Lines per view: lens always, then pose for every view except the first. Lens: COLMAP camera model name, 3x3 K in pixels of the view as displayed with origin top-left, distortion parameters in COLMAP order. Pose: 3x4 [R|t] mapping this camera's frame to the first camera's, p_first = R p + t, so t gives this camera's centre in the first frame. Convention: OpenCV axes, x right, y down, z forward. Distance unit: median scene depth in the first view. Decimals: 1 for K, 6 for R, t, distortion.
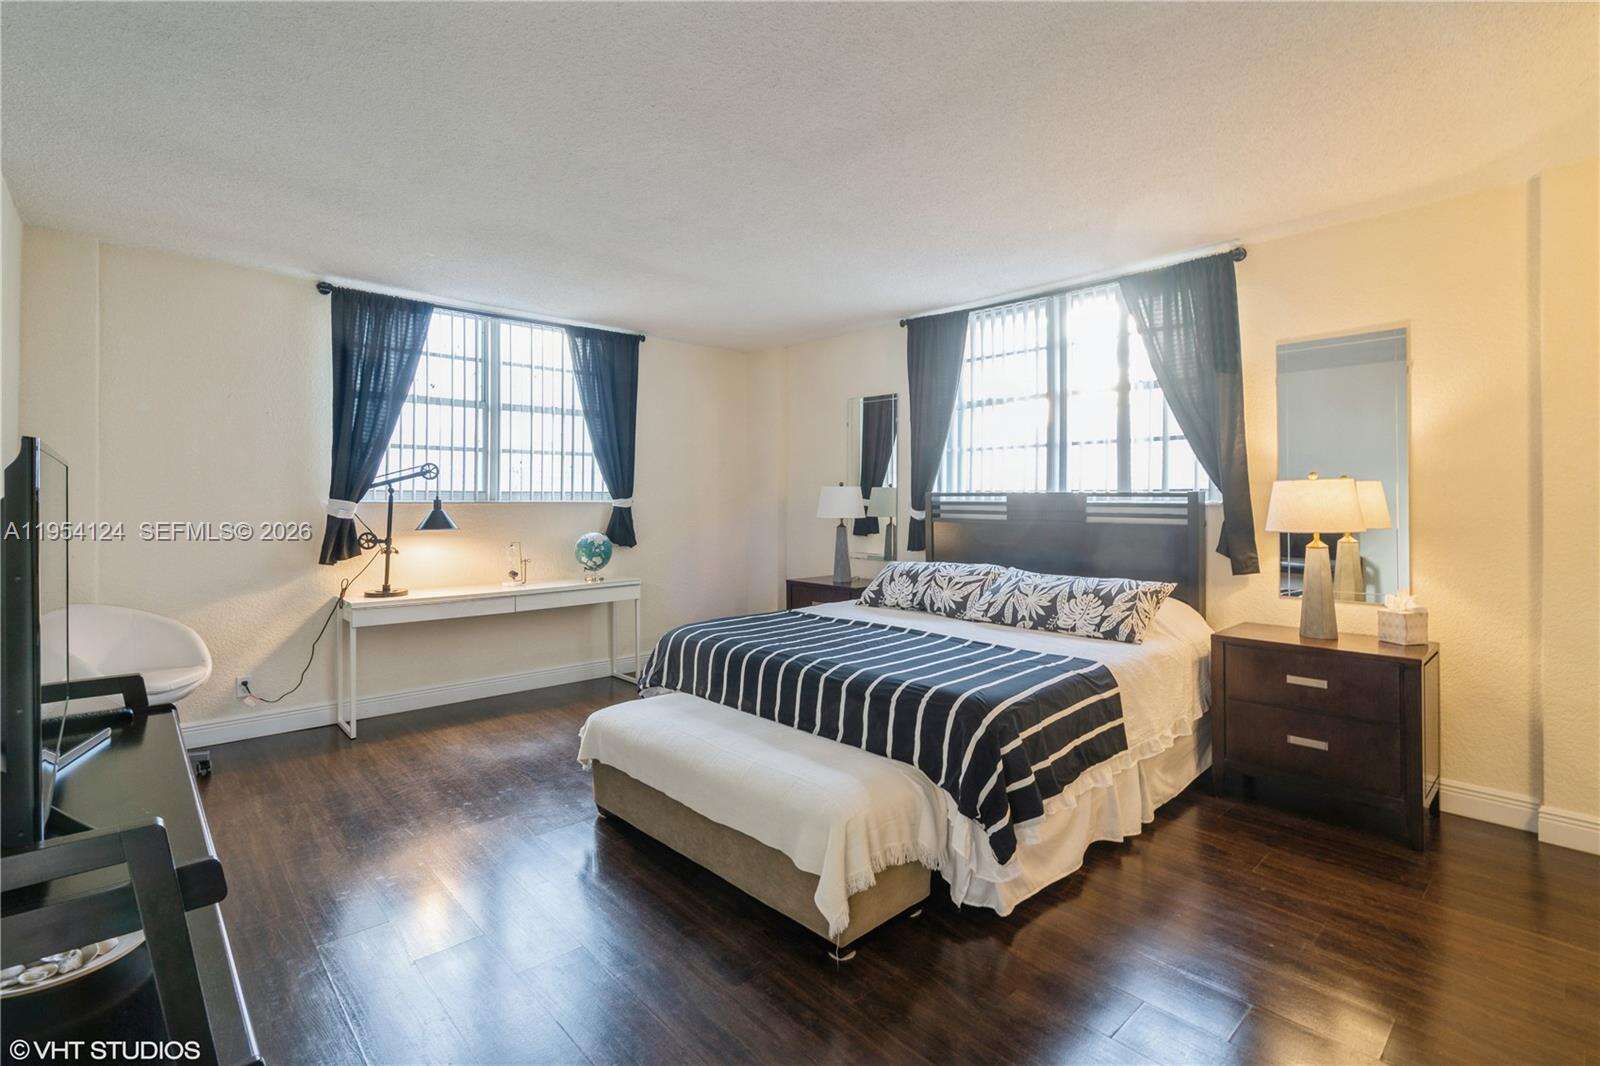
lens RADIAL K [[738.5, 0, 786.9], [0, 738.5, 495.3], [0, 0, 1]] dist [-0.001763, -0.000609]
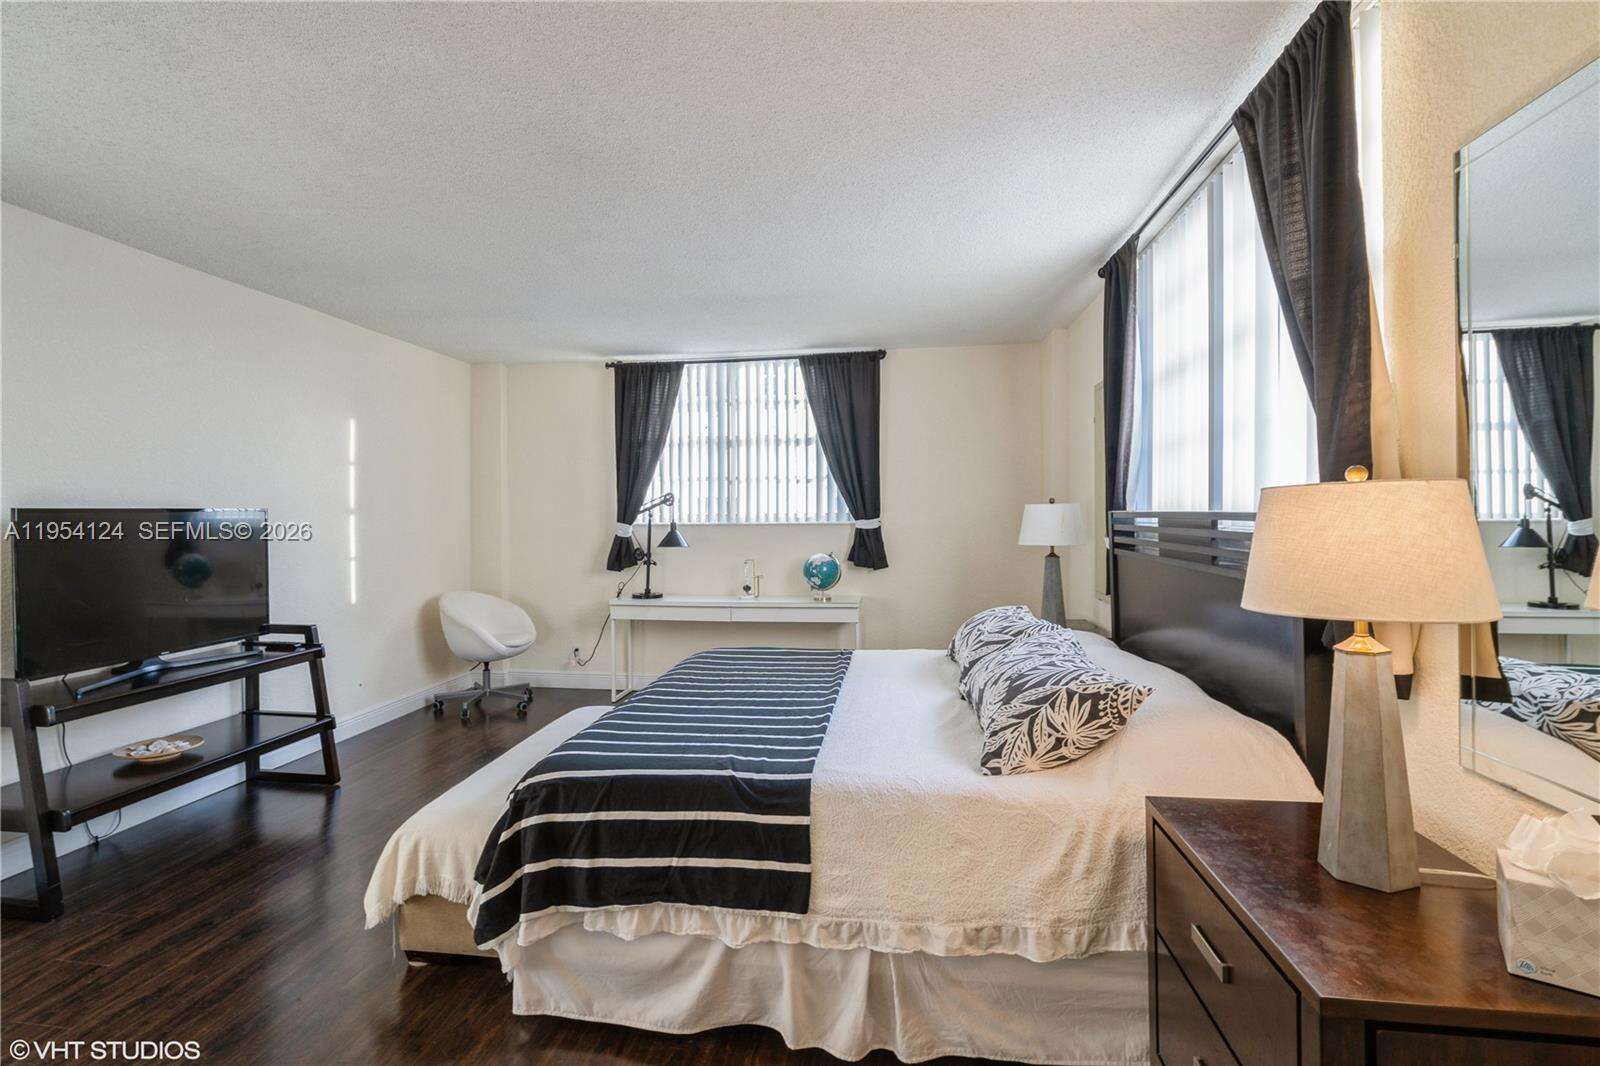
lens RADIAL K [[746.3, 0, 789.5], [0, 746.3, 510.3], [0, 0, 1]] dist [0.000147, 0.000765]
pose [[0.640712, -0.011701, -0.767692, 0.566360], [0.011722, 0.999916, -0.005457, -0.004838], [0.767692, -0.005503, 0.640795, 0.335745]]
